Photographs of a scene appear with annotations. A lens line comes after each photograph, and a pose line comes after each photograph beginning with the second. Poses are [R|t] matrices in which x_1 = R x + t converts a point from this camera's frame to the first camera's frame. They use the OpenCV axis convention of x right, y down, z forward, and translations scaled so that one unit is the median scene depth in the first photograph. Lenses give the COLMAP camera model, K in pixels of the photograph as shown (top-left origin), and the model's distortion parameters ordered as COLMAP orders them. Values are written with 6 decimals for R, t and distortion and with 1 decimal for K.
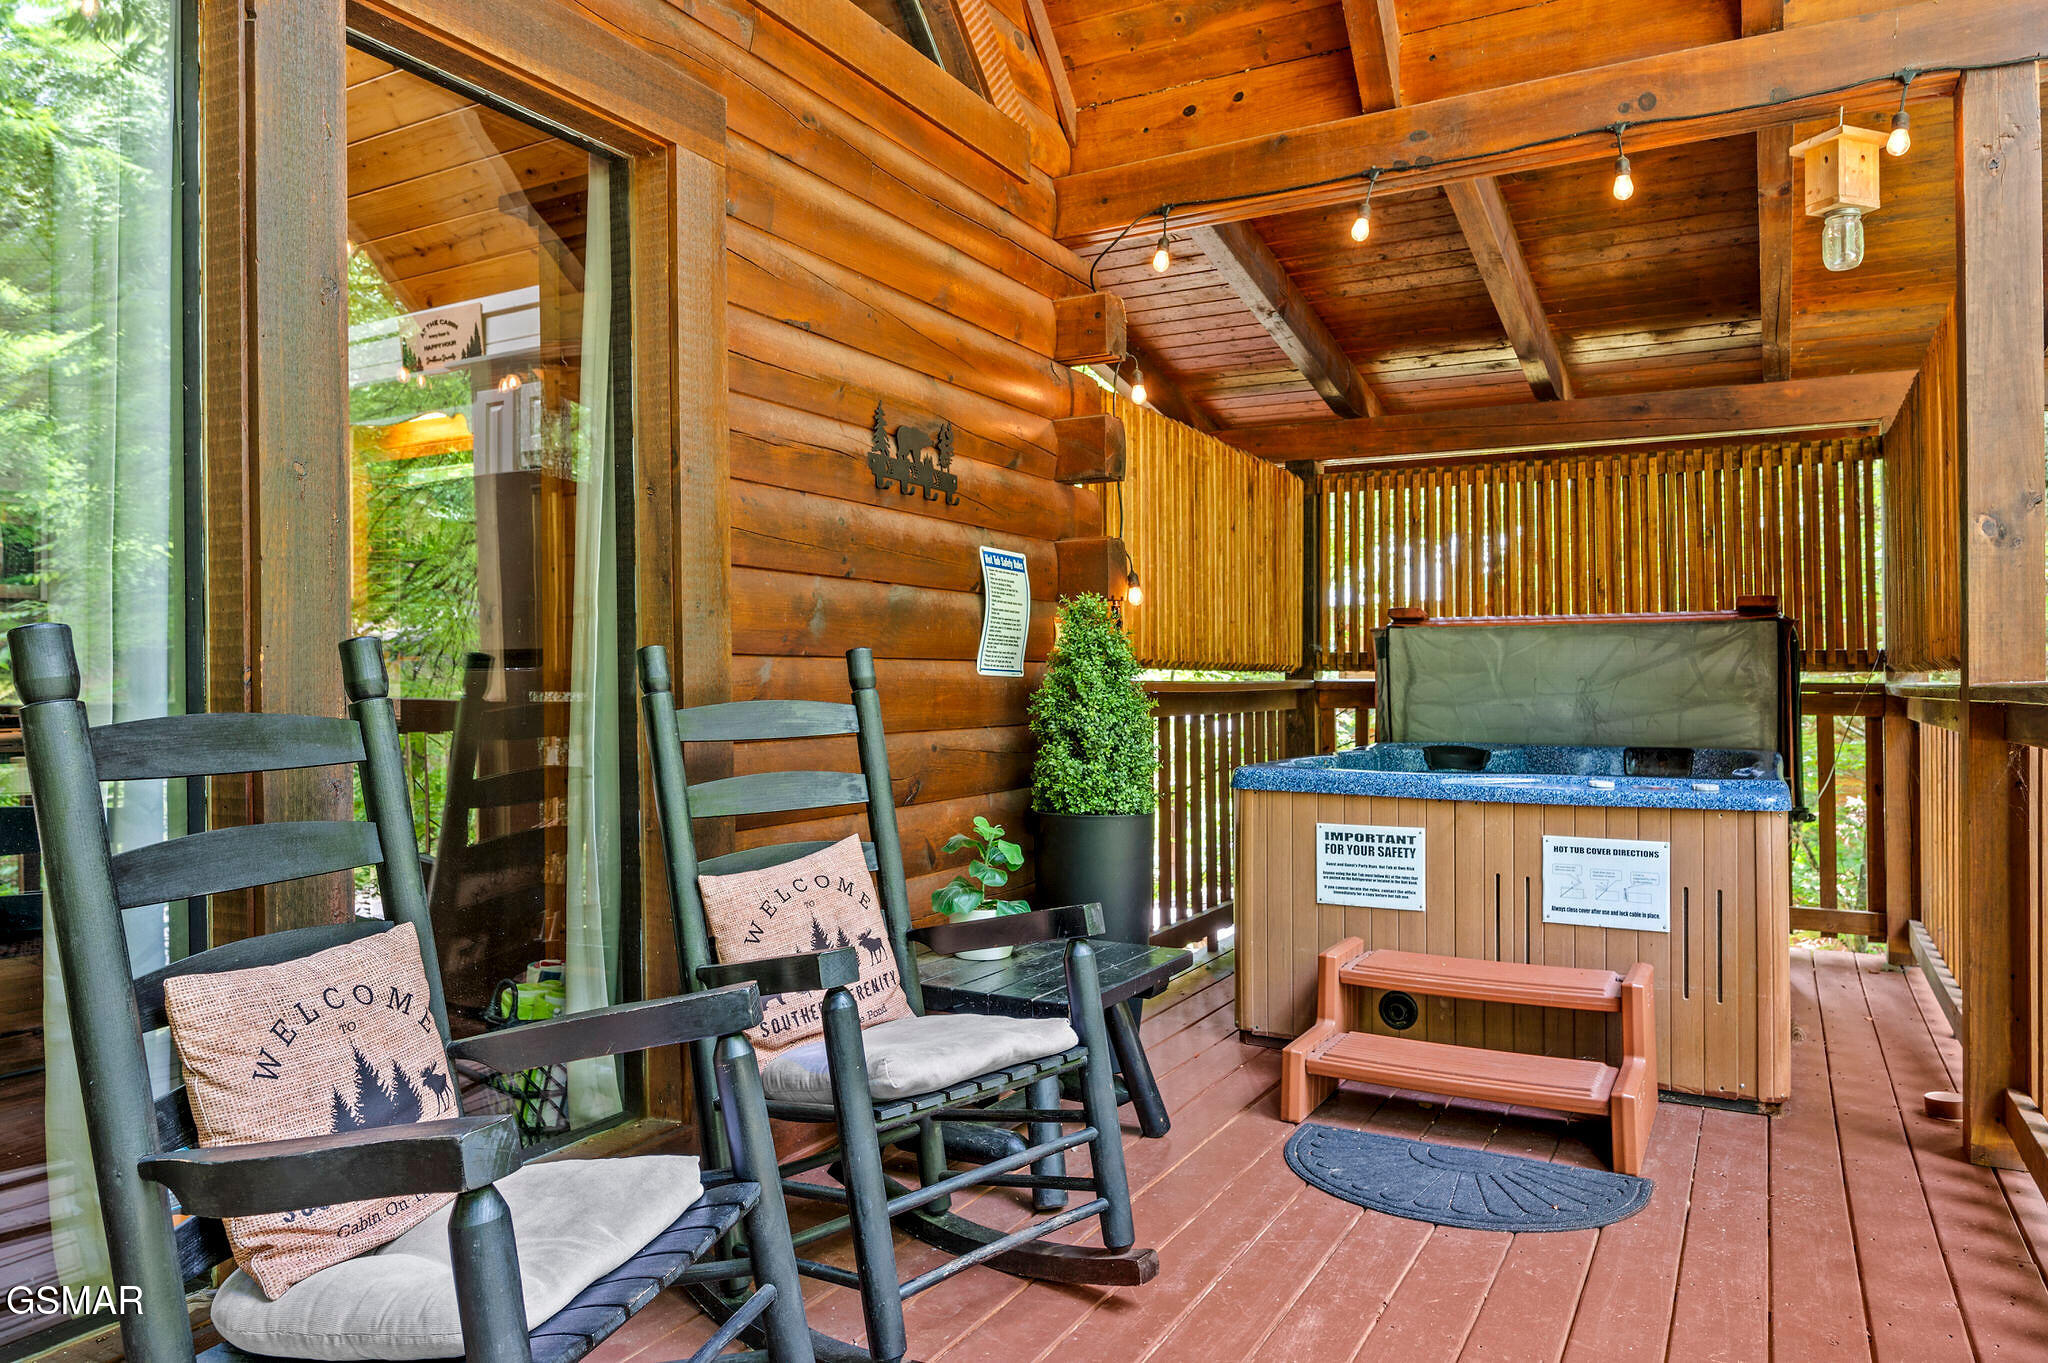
lens RADIAL K [[1344.1, 0, 1017.5], [0, 1344.1, 681.3], [0, 0, 1]] dist [-0.005253, 0.004587]
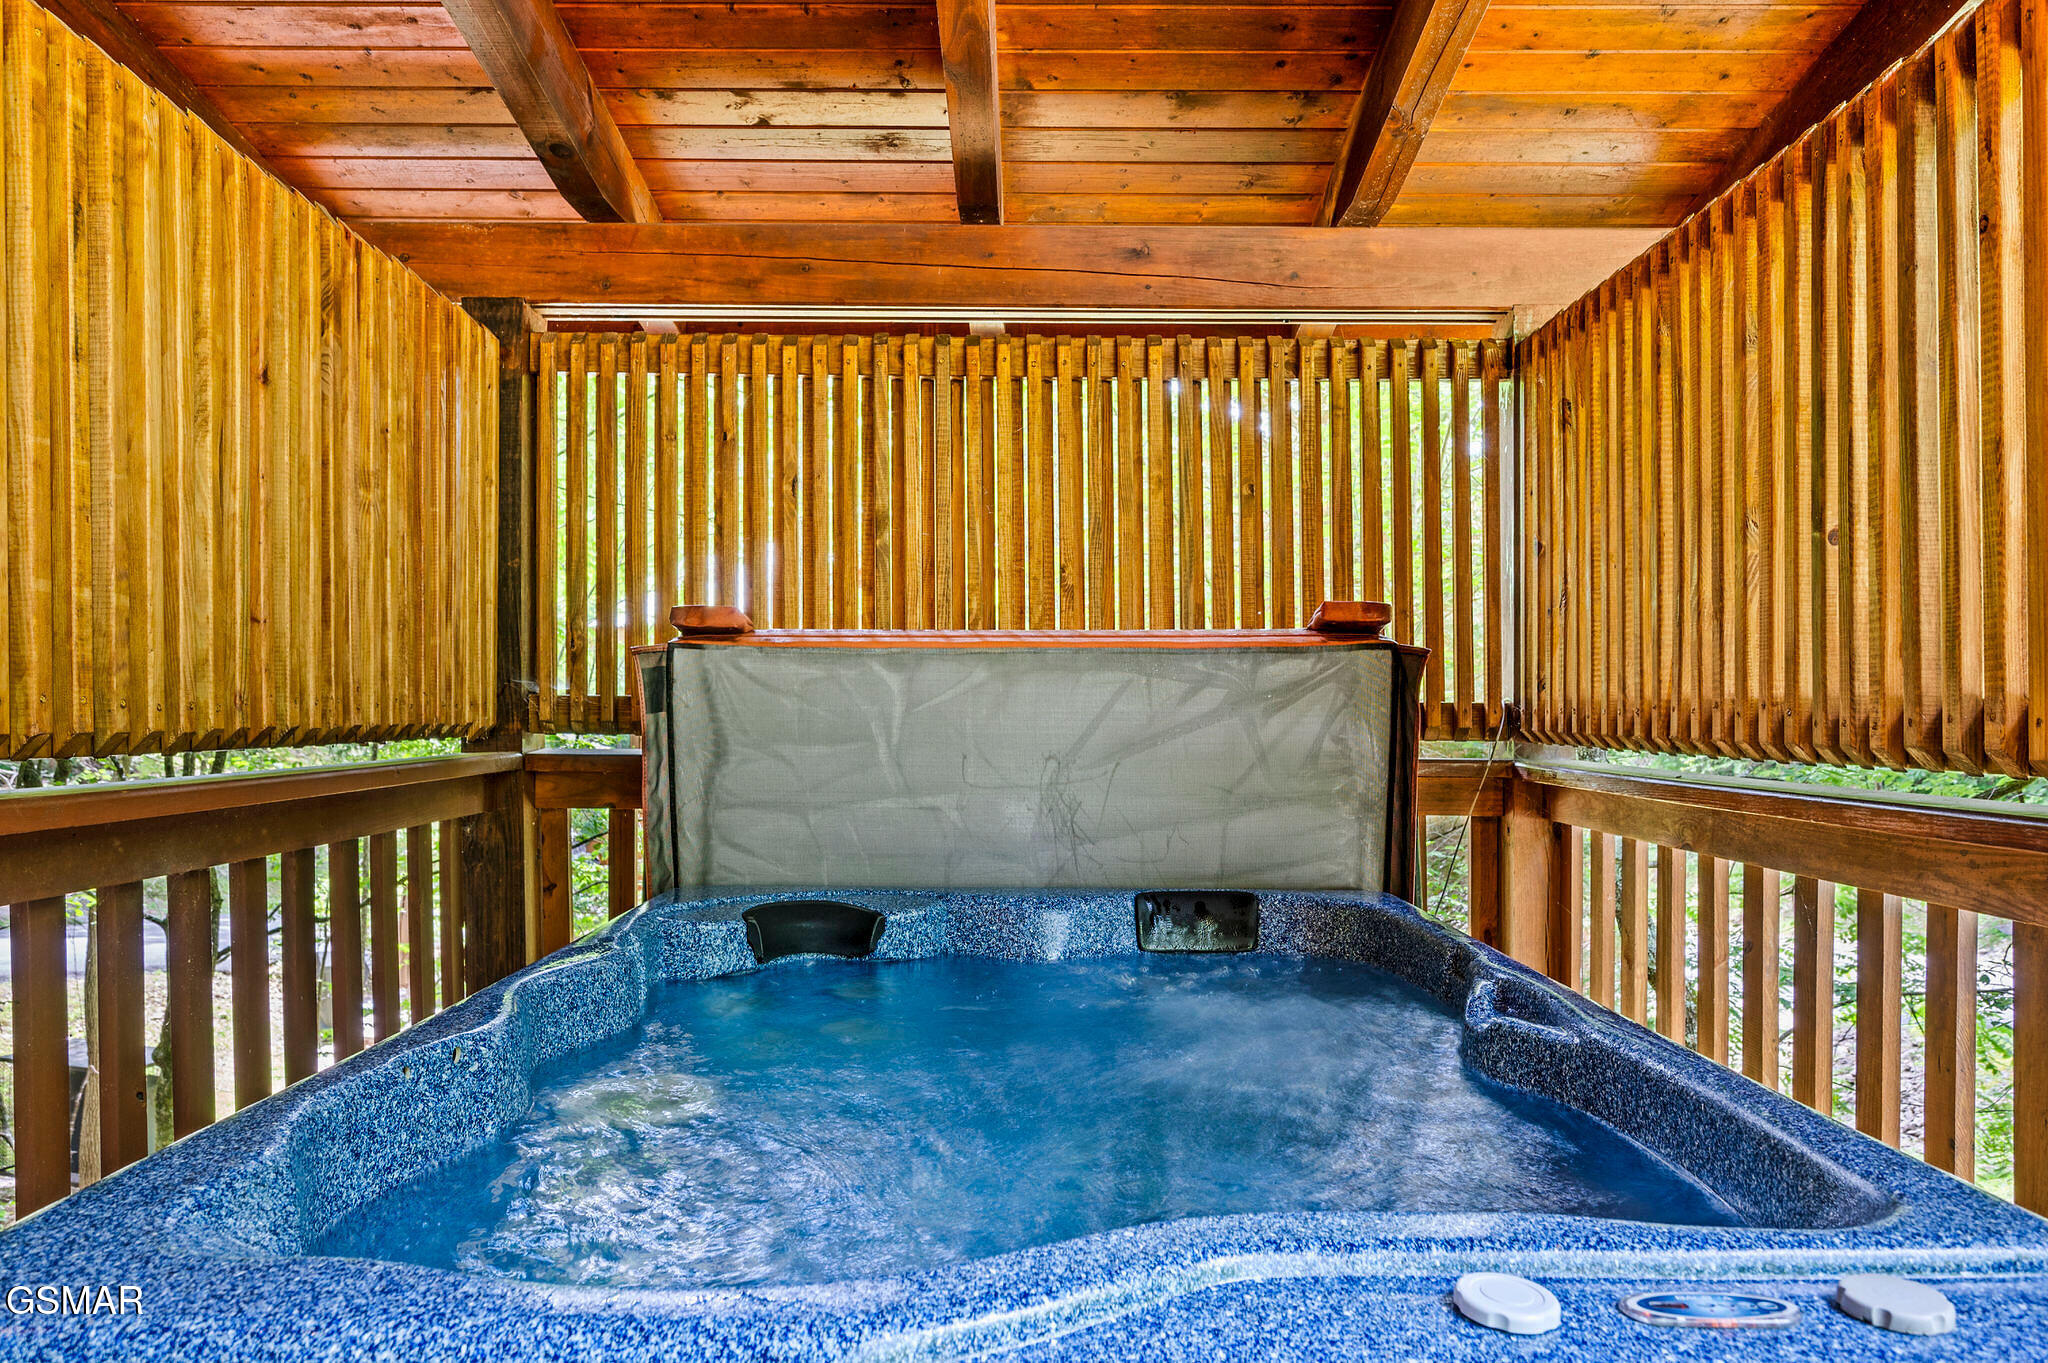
lens RADIAL K [[1344.1, 0, 1027.3], [0, 1344.1, 712.6], [0, 0, 1]] dist [-0.005253, 0.004587]
pose [[0.872722, 0.000252, 0.488217, 0.172759], [-0.001946, 0.999994, 0.002962, -0.020709], [-0.488213, -0.003535, 0.872717, 0.587558]]
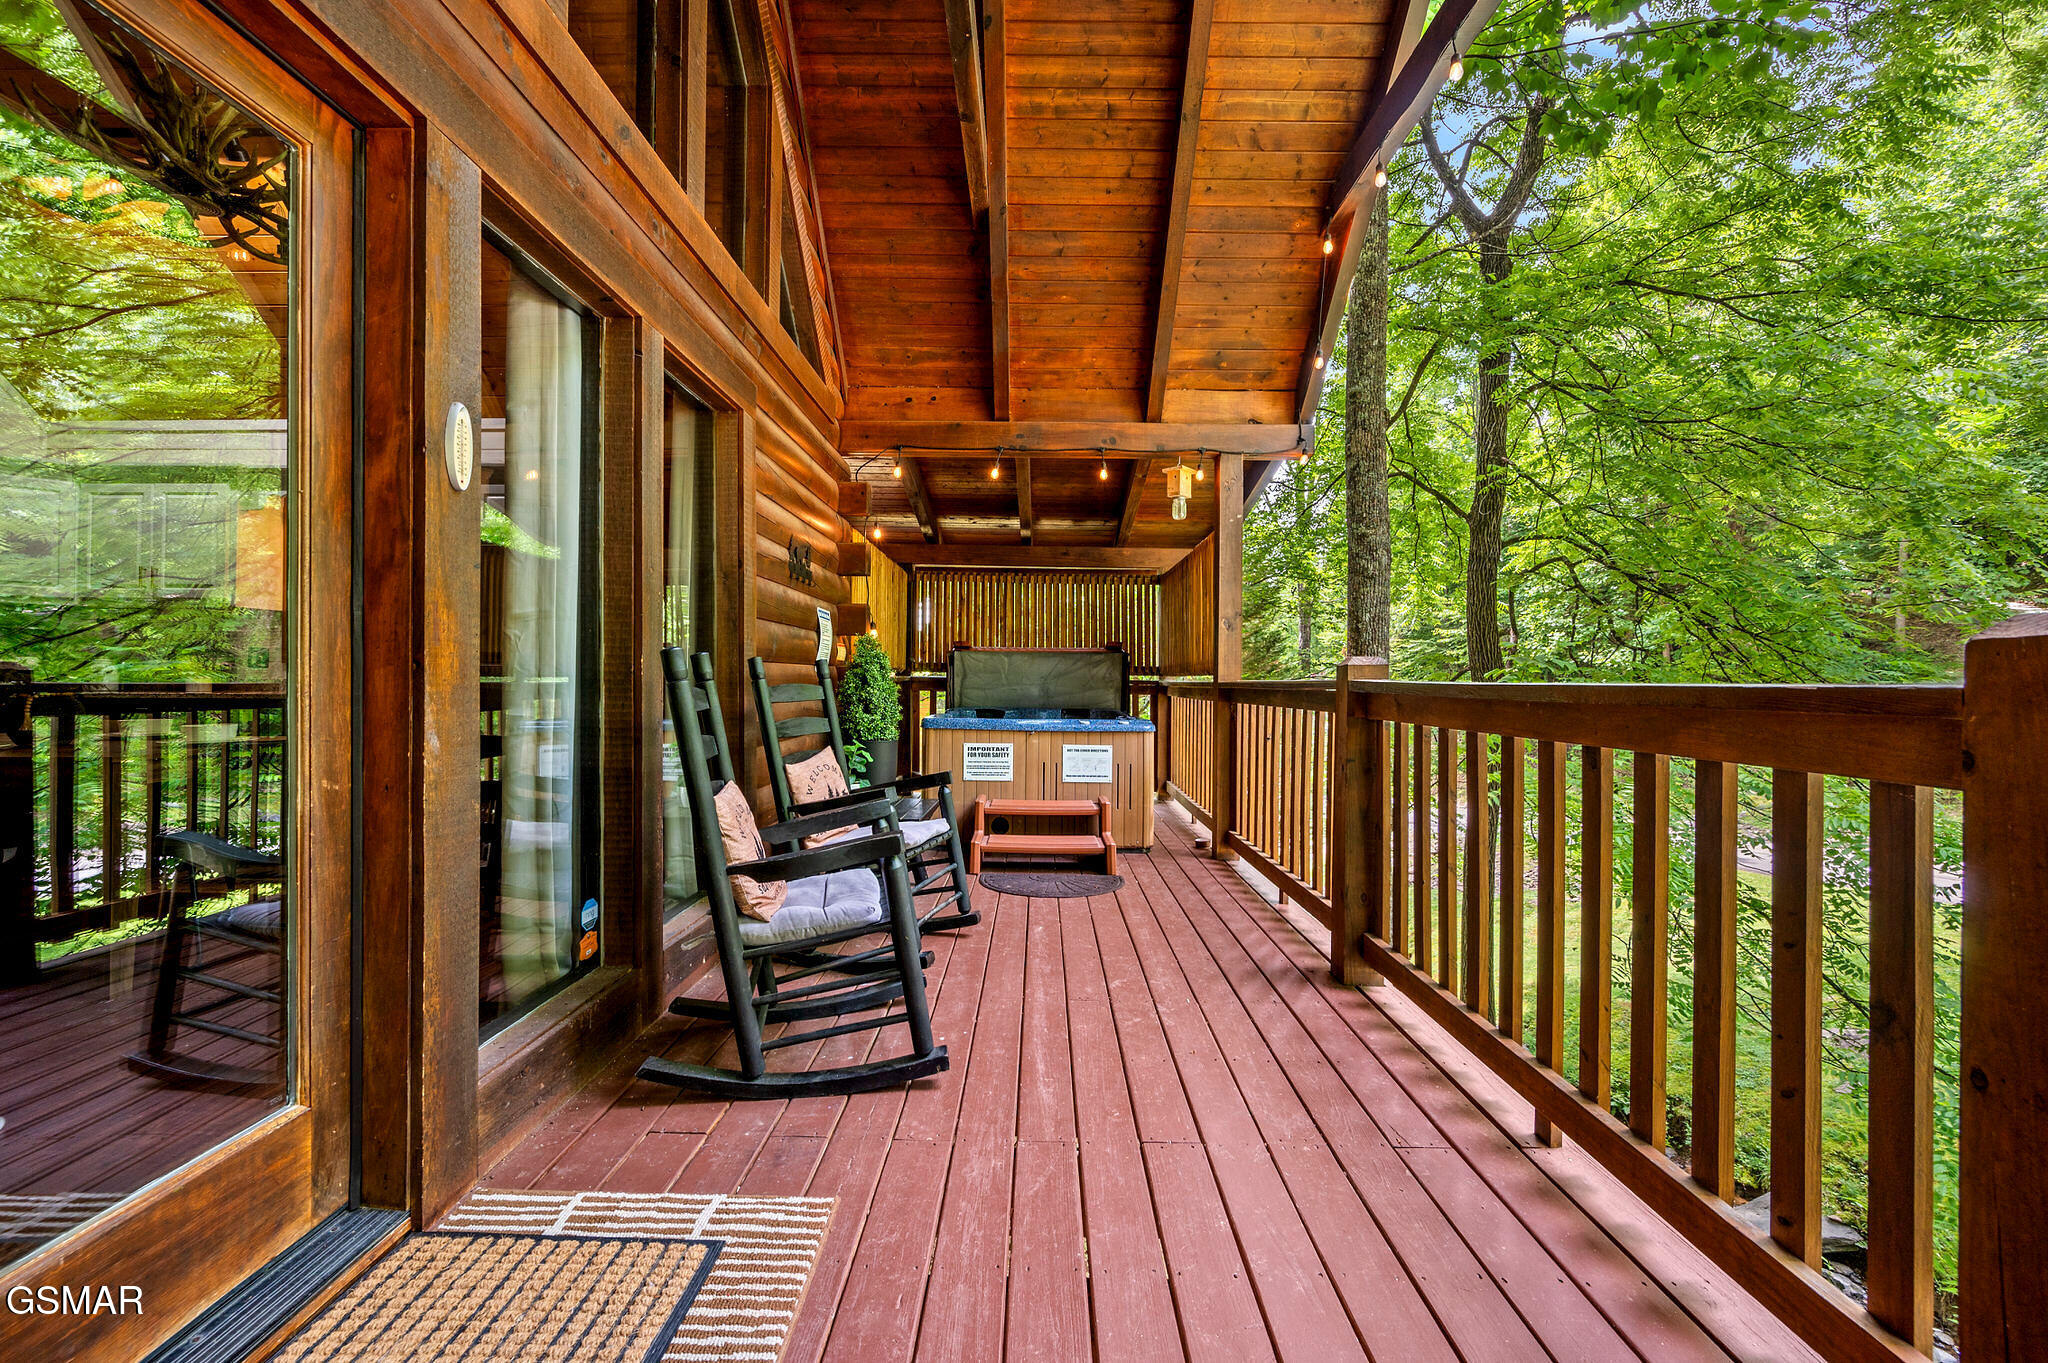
lens RADIAL K [[820.8, 0, 1022.7], [0, 820.8, 680.9], [0, 0, 1]] dist [0.000755, -0.000379]
pose [[0.882322, 0.009543, 0.470550, -0.238006], [-0.012199, 0.999922, 0.002596, 0.001113], [-0.470488, -0.008031, 0.882370, -0.154407]]
